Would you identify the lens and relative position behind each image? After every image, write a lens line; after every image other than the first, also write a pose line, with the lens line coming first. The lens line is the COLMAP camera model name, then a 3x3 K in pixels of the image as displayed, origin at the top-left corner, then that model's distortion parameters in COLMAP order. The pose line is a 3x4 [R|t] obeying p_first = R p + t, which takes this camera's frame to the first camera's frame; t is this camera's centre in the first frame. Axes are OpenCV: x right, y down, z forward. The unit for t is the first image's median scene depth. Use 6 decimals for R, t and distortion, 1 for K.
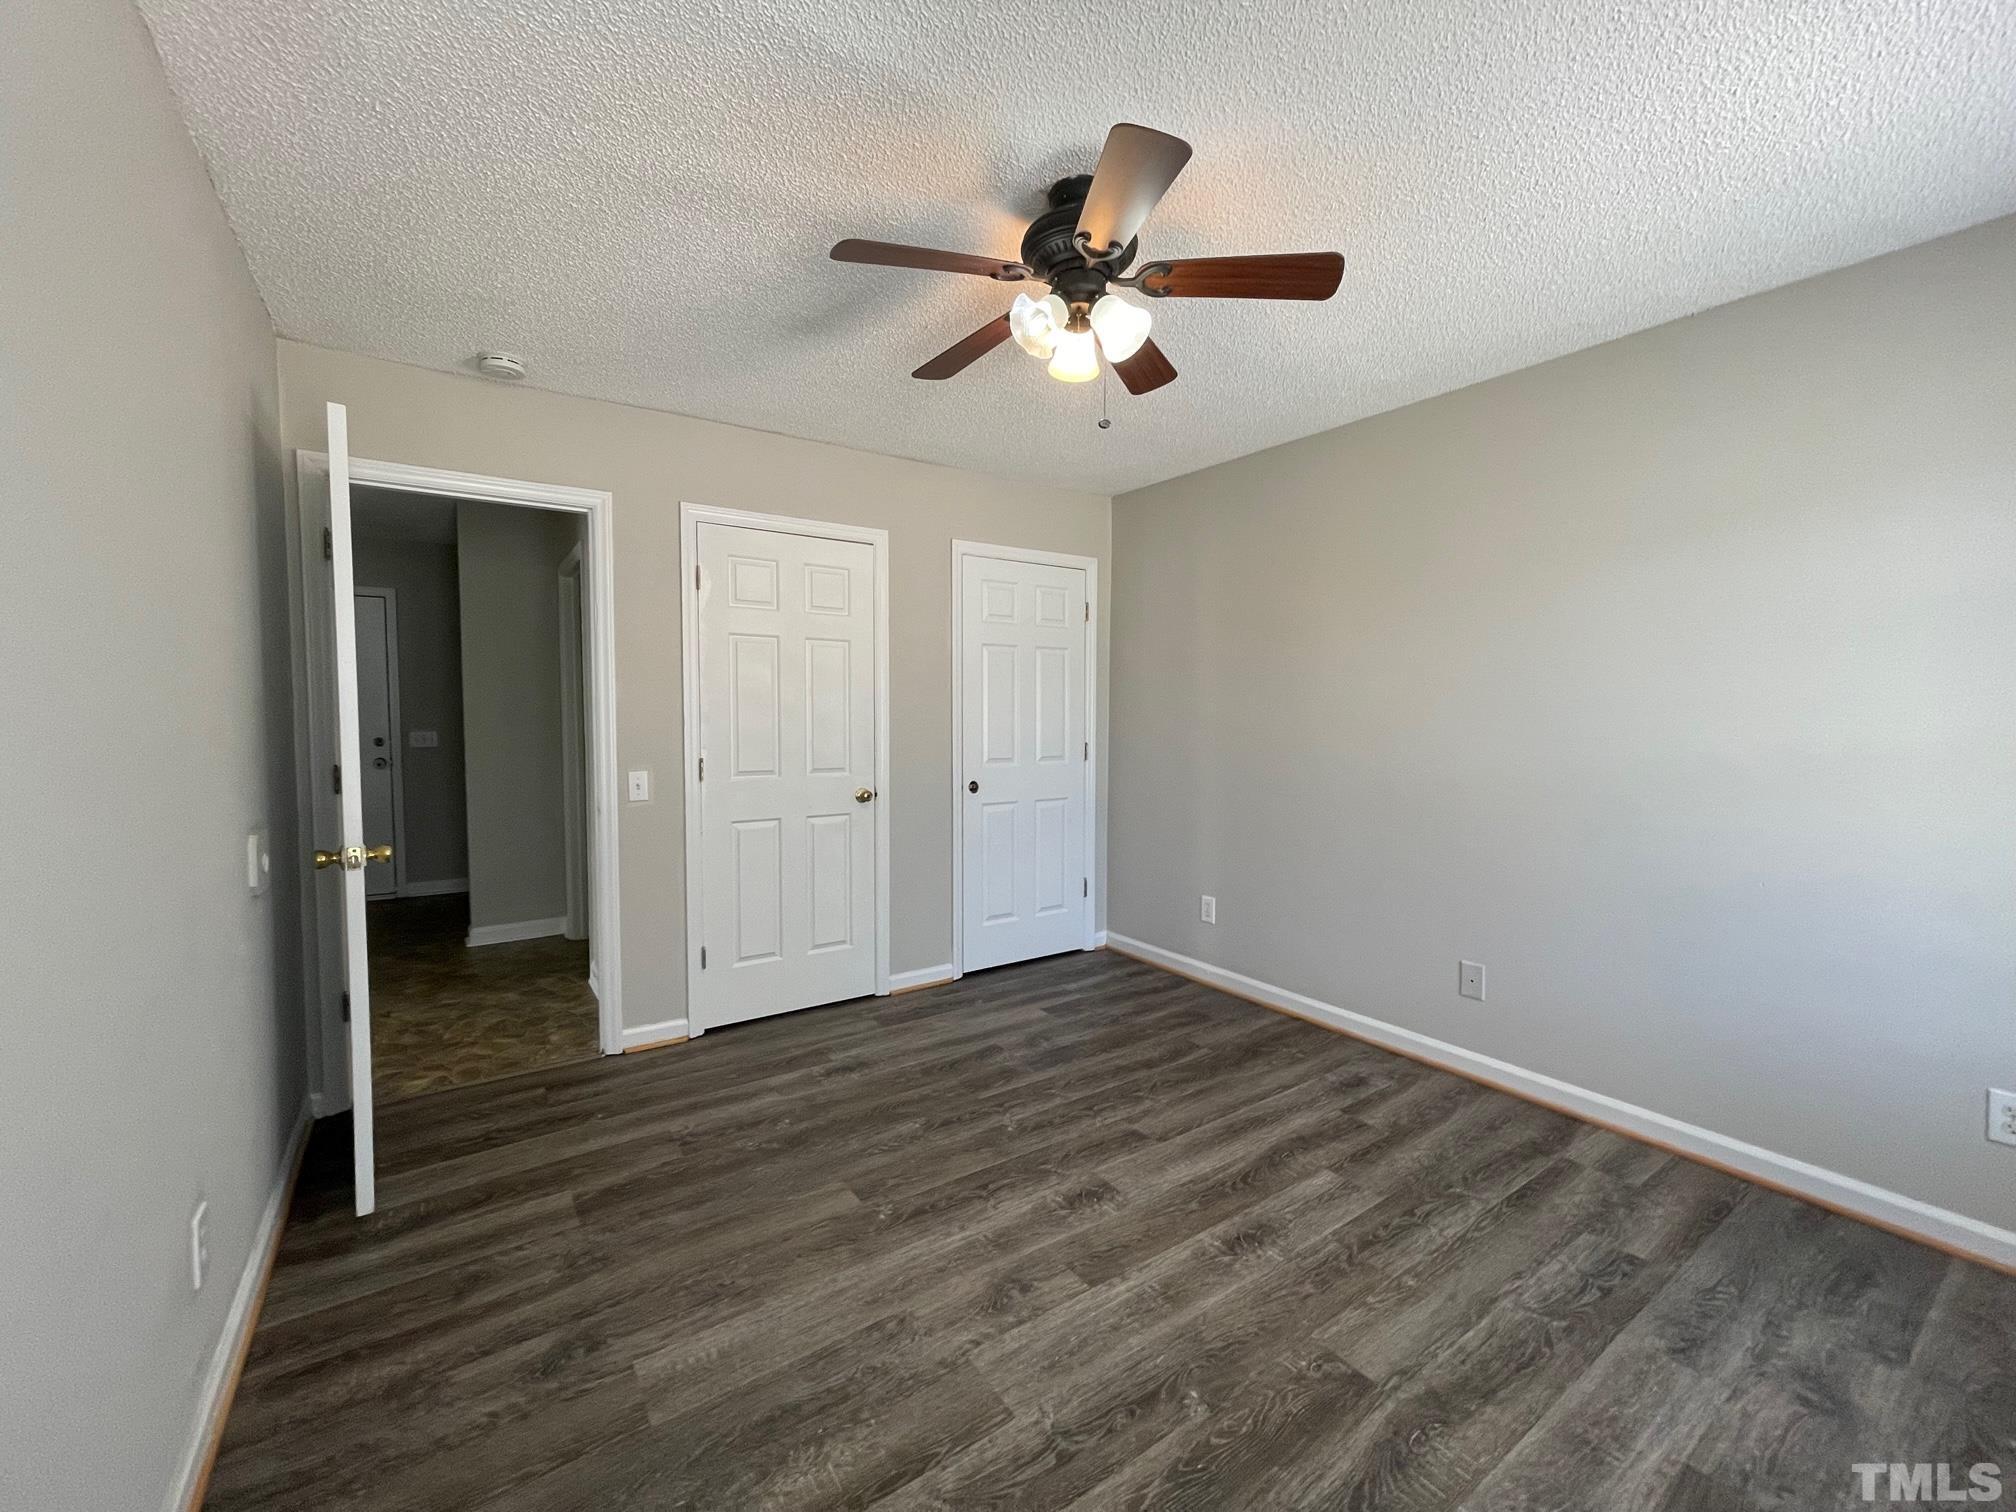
lens RADIAL K [[818.3, 0, 999.6], [0, 818.3, 755.2], [0, 0, 1]] dist [-0.000670, 0.000391]
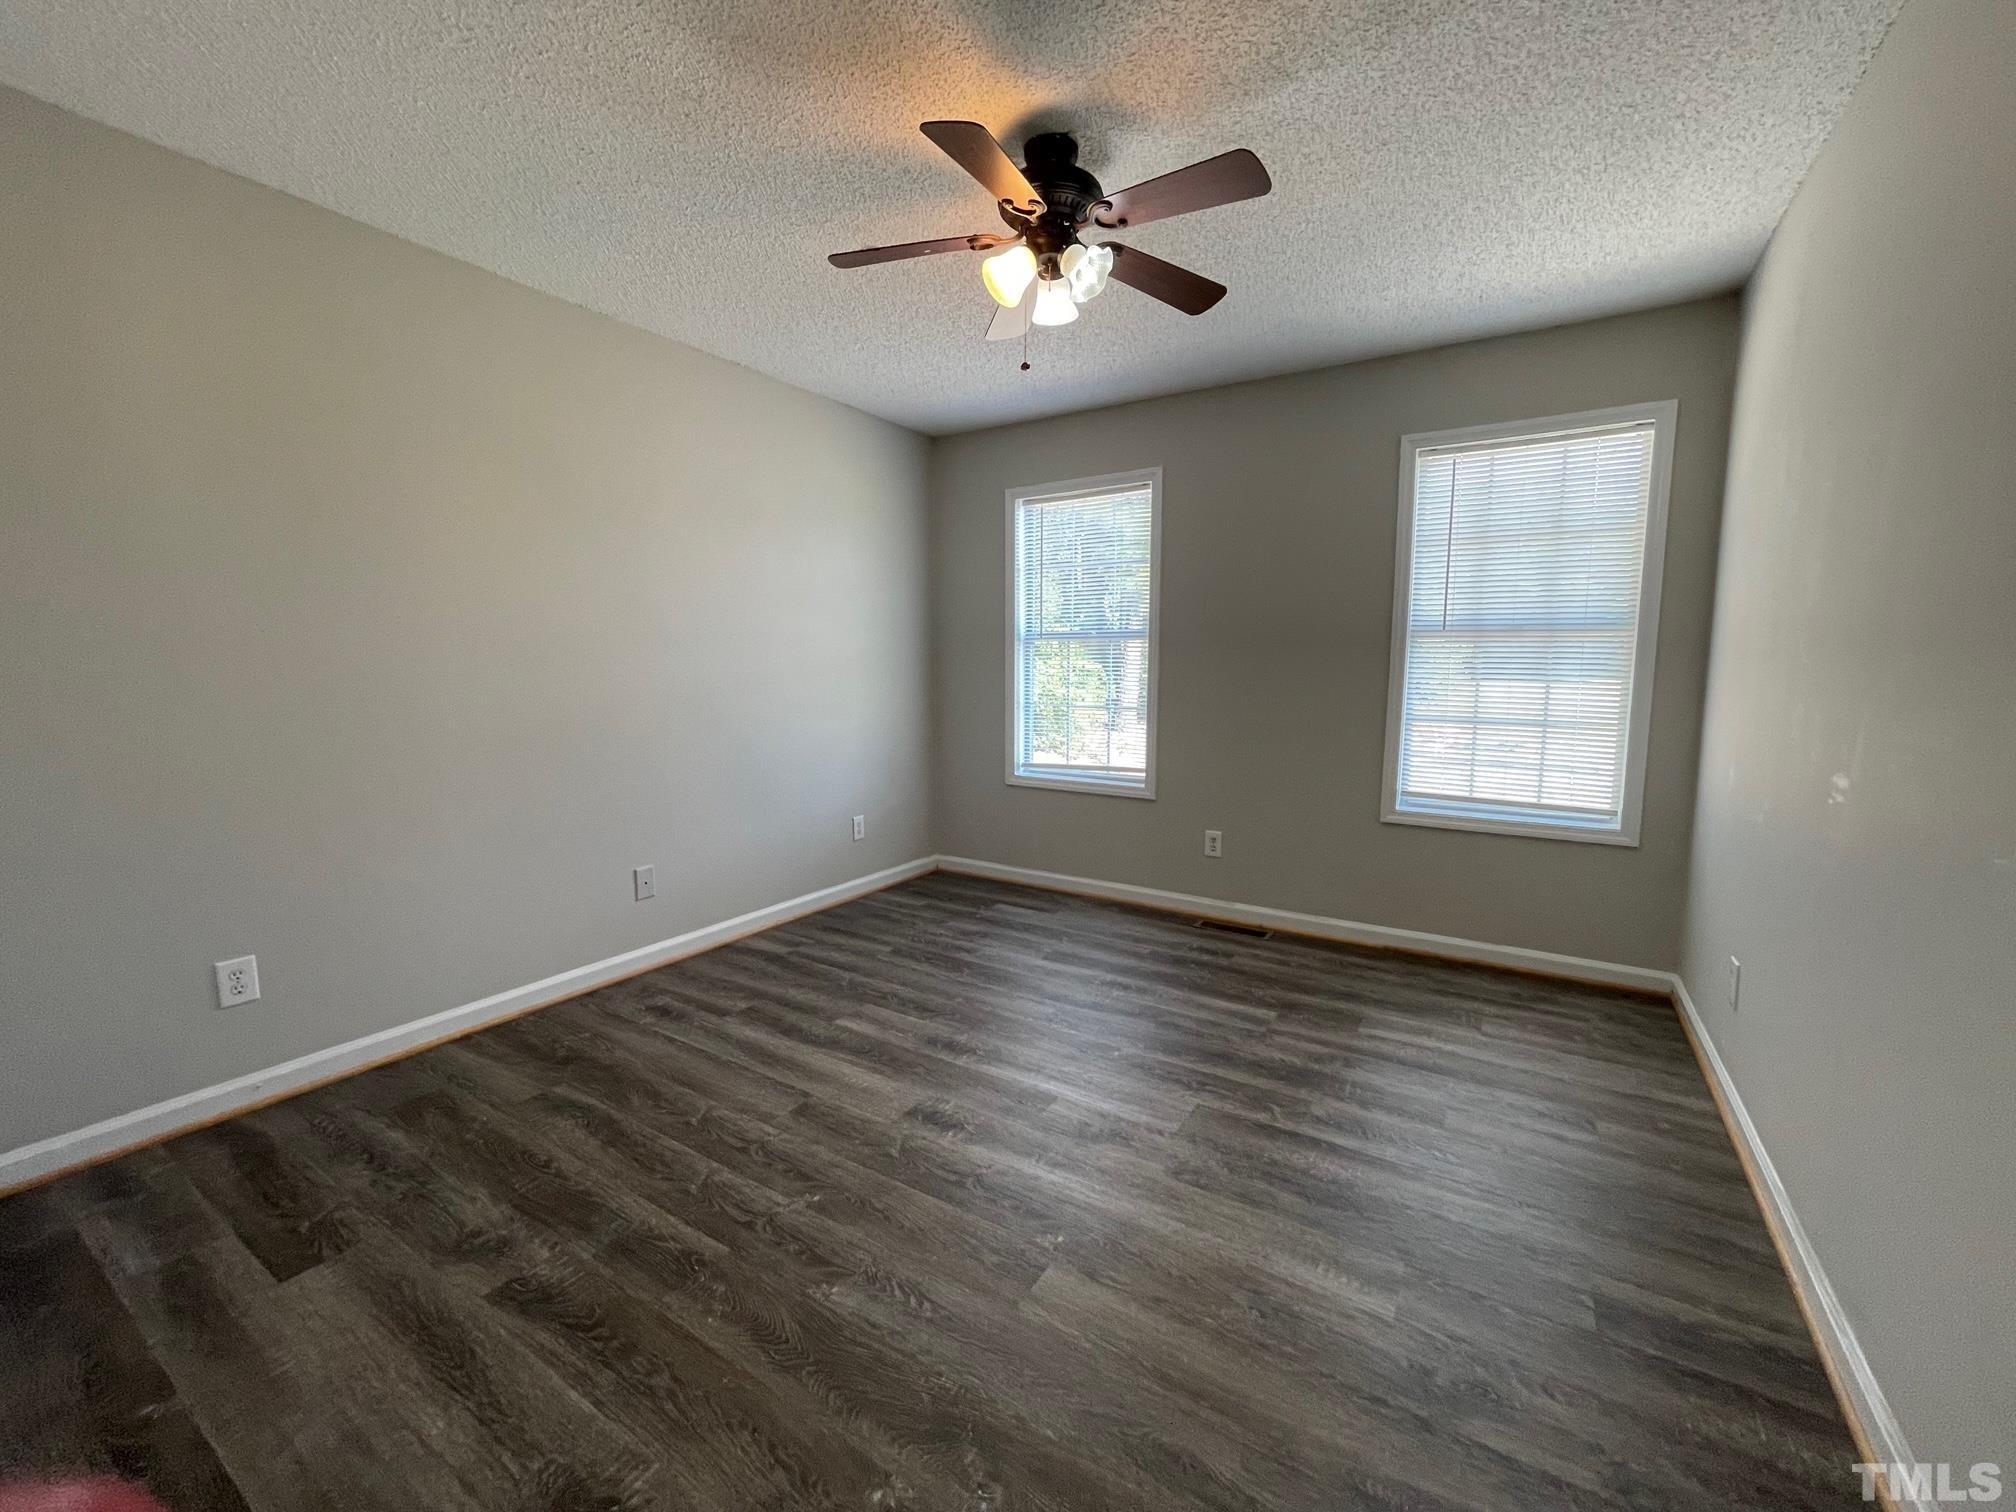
lens RADIAL K [[815.8, 0, 1000.9], [0, 815.8, 754.2], [0, 0, 1]] dist [0.000000, 0.000221]
pose [[-0.384075, -0.102737, 0.917568, -0.652831], [0.056402, 0.989323, 0.134380, -0.014860], [-0.921578, 0.103365, -0.374180, 1.058286]]
